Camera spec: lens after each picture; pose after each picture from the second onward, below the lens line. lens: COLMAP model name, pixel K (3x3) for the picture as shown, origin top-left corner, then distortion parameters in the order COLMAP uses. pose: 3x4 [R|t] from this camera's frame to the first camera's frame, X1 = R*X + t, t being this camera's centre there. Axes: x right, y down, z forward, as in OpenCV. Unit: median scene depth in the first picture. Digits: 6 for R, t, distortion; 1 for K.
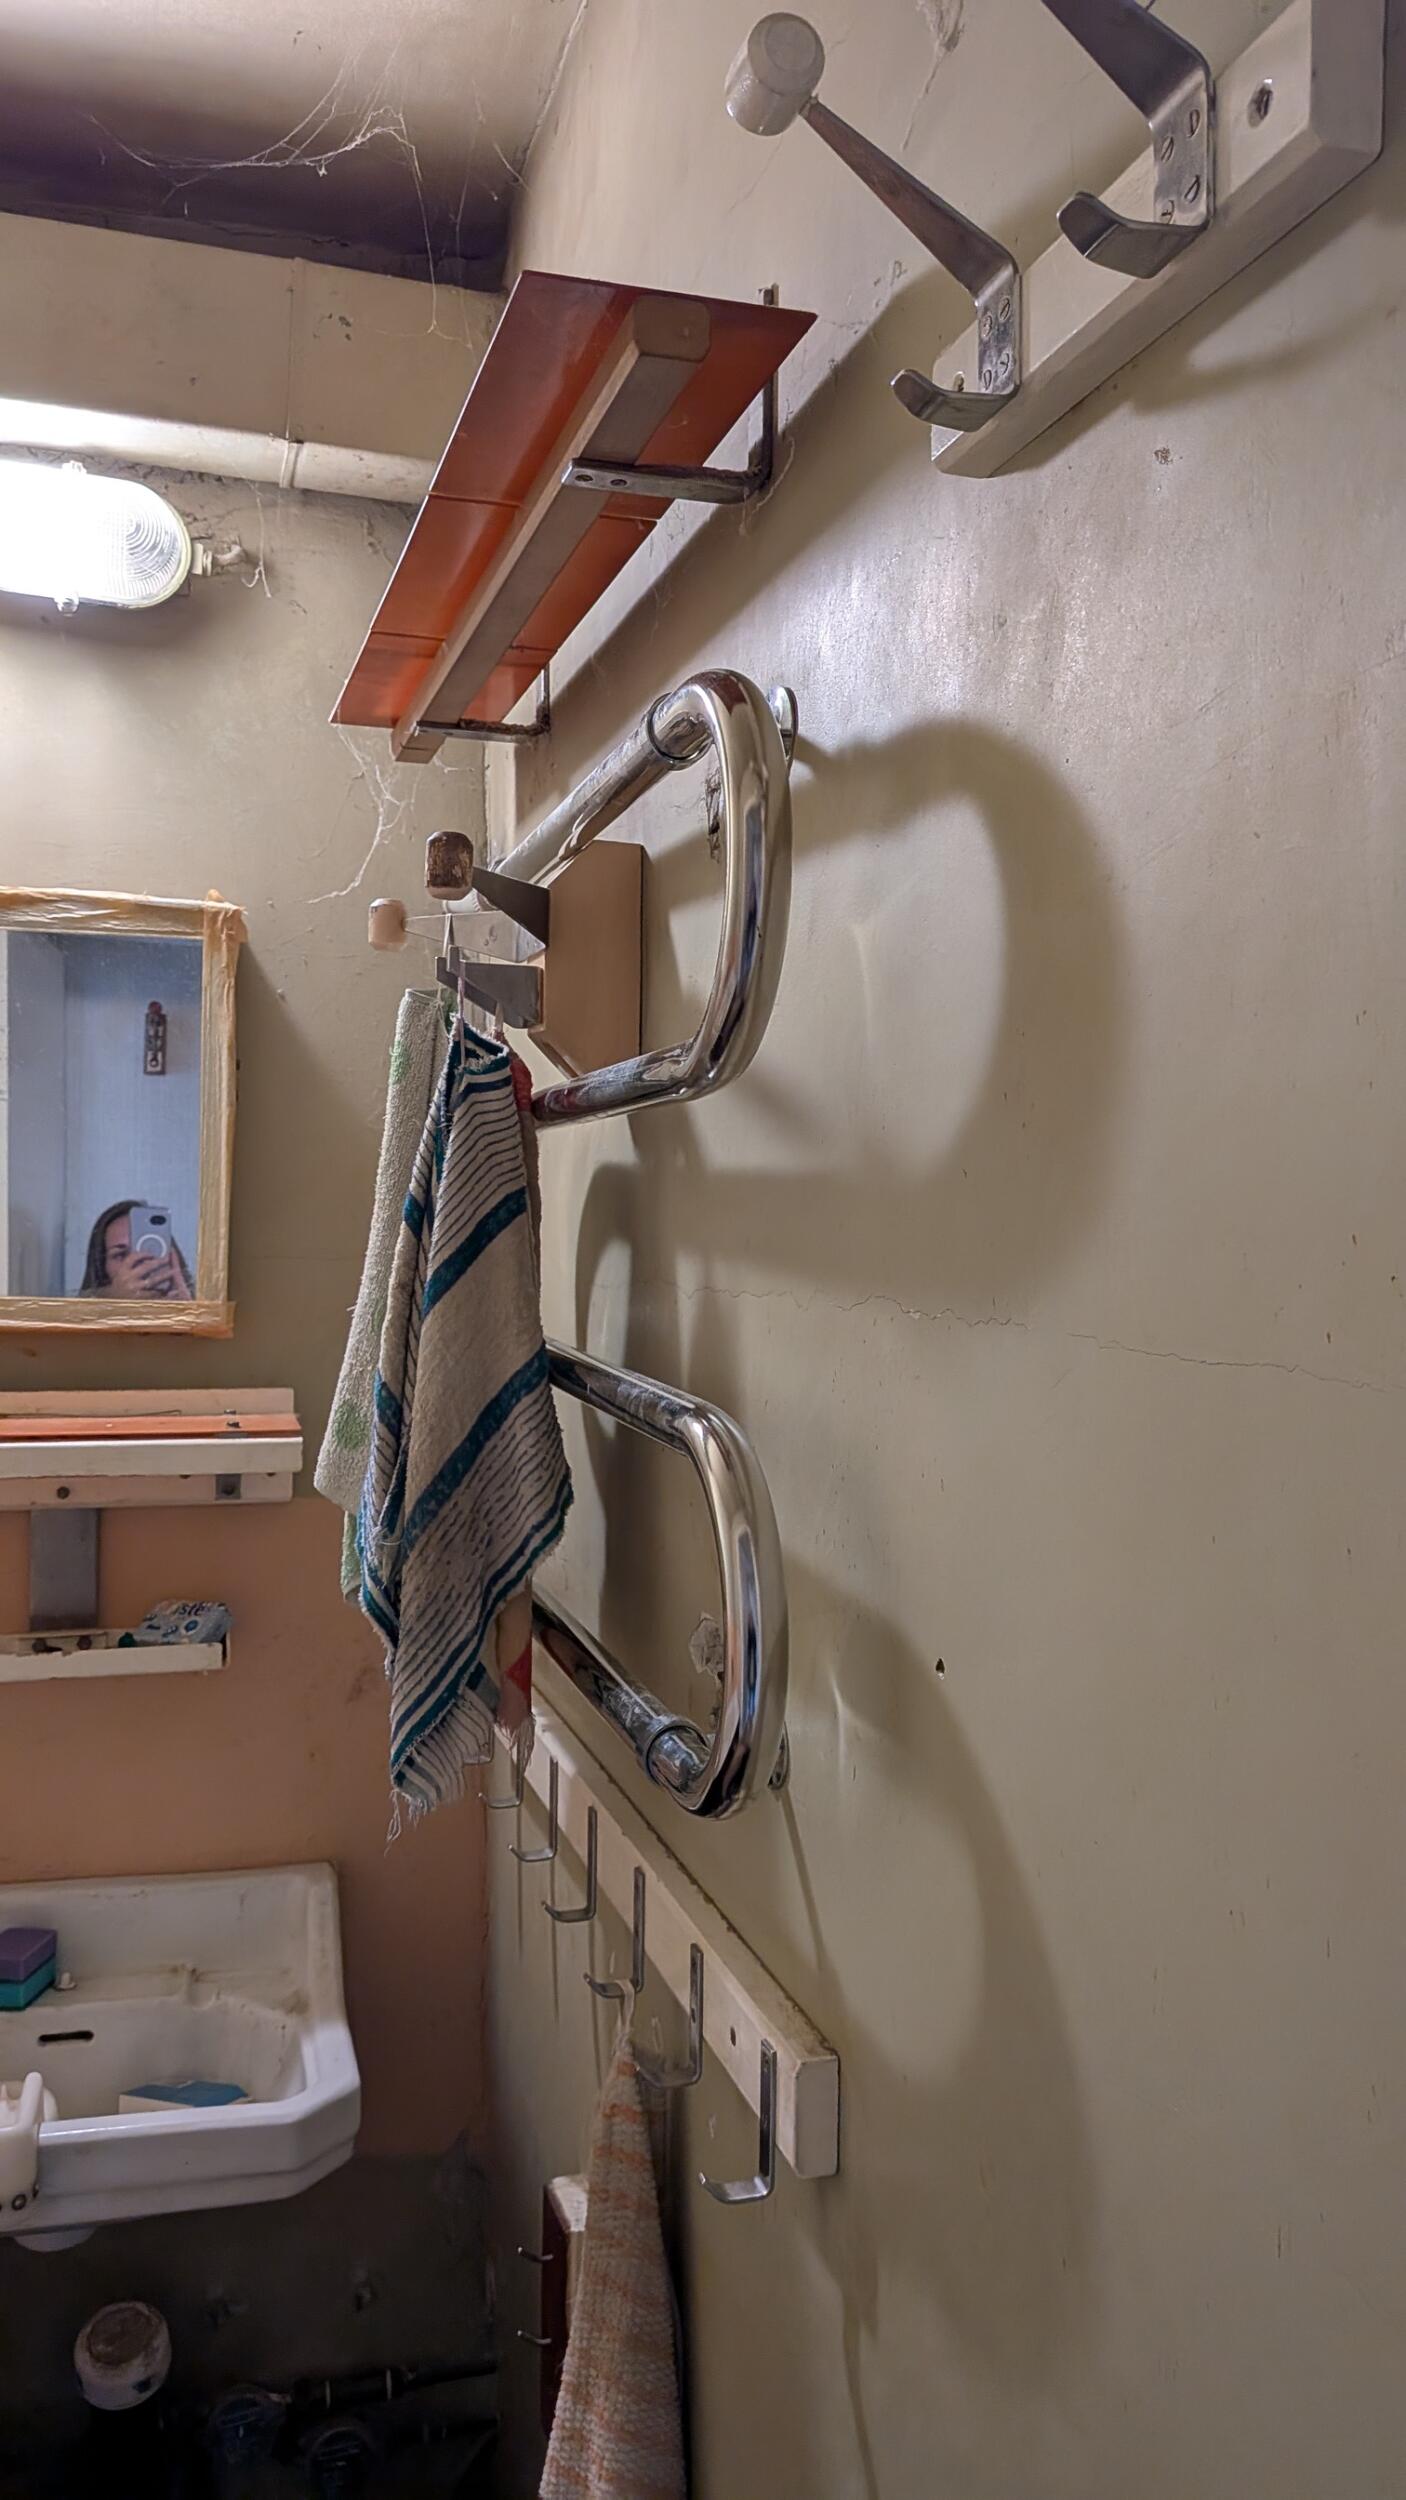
lens RADIAL K [[1773.1, 0, 703.0], [0, 1773.1, 1250.0], [0, 0, 1]] dist [0.066238, -0.101448]
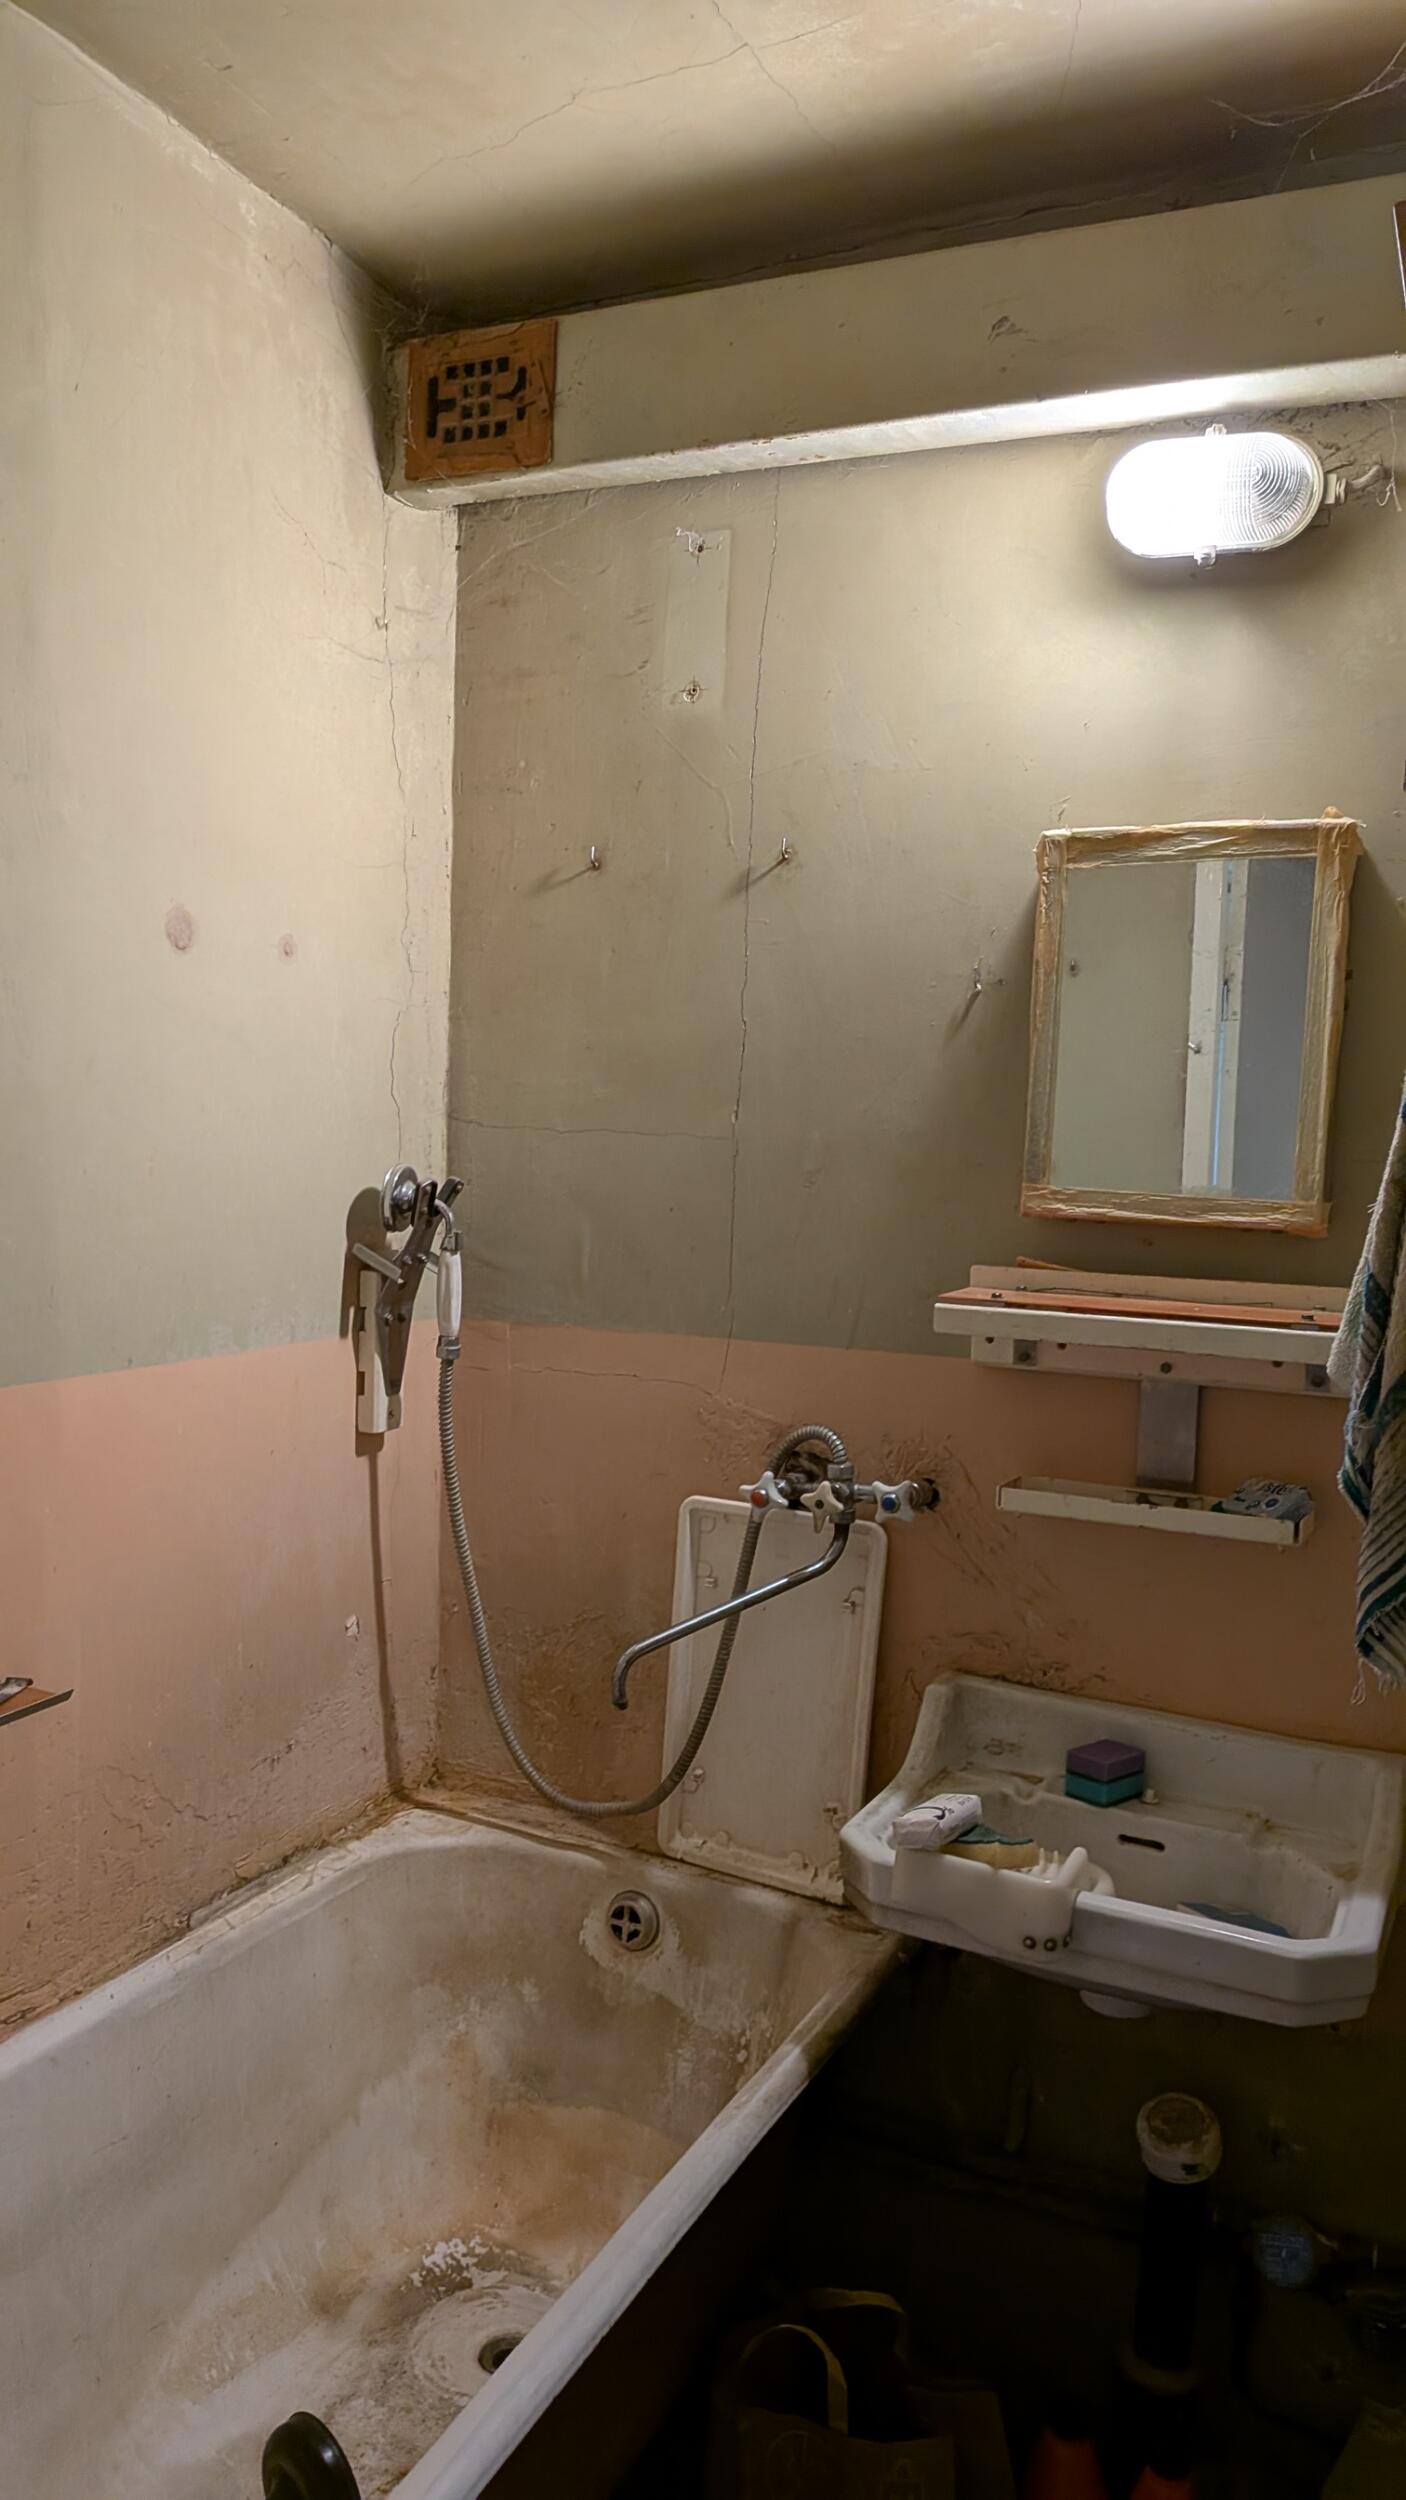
lens RADIAL K [[1780.4, 0, 702.8], [0, 1780.4, 1213.2], [0, 0, 1]] dist [0.005681, -0.002791]
pose [[0.759536, 0.036494, -0.649441, 0.144863], [-0.020948, 0.999279, 0.031654, 0.010562], [0.650128, -0.010438, 0.759753, -0.032521]]
